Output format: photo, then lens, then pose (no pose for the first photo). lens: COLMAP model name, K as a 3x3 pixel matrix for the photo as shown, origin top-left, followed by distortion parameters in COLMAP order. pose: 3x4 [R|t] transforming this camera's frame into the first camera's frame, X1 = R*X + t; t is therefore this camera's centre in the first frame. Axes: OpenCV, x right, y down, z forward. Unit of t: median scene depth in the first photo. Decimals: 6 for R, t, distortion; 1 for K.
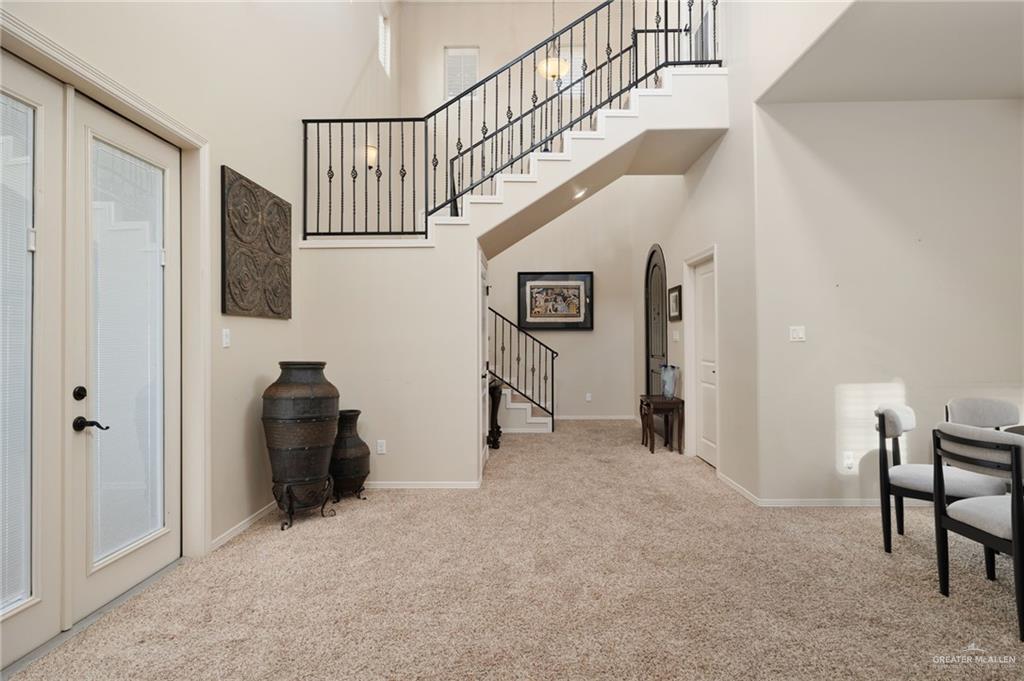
lens RADIAL K [[493.6, 0, 517.5], [0, 493.6, 339.2], [0, 0, 1]] dist [-0.002178, 0.000248]
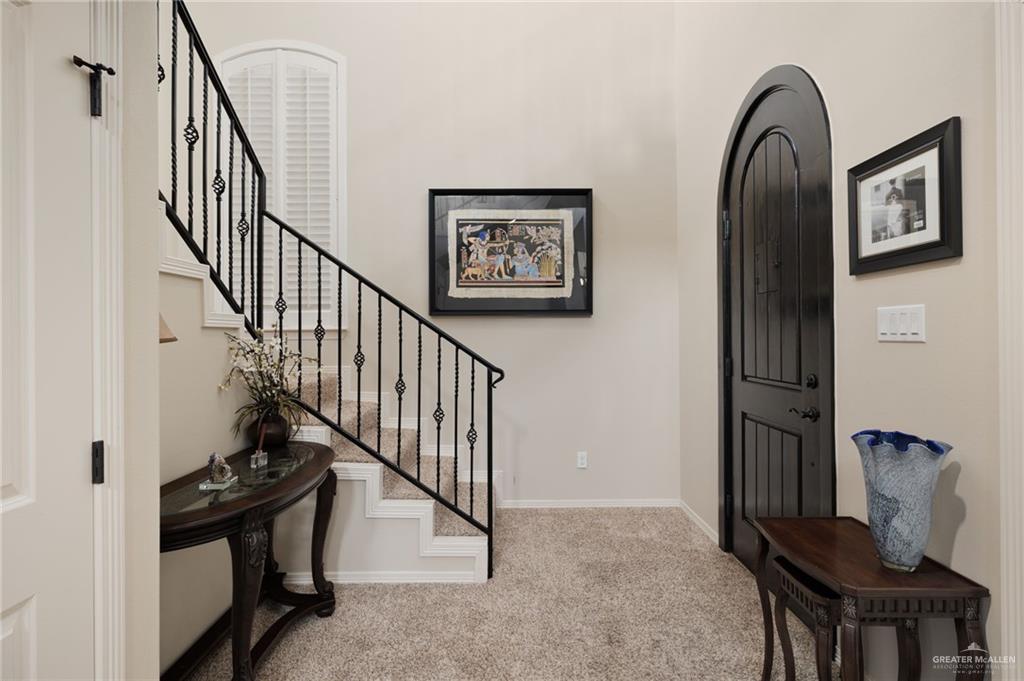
lens RADIAL K [[493.6, 0, 508.1], [0, 493.6, 339.7], [0, 0, 1]] dist [-0.002178, 0.000248]
pose [[0.999992, 0.001893, 0.003604, 0.083788], [-0.001921, 0.999968, 0.007712, 0.000998], [-0.003589, -0.007719, 0.999964, 0.617464]]
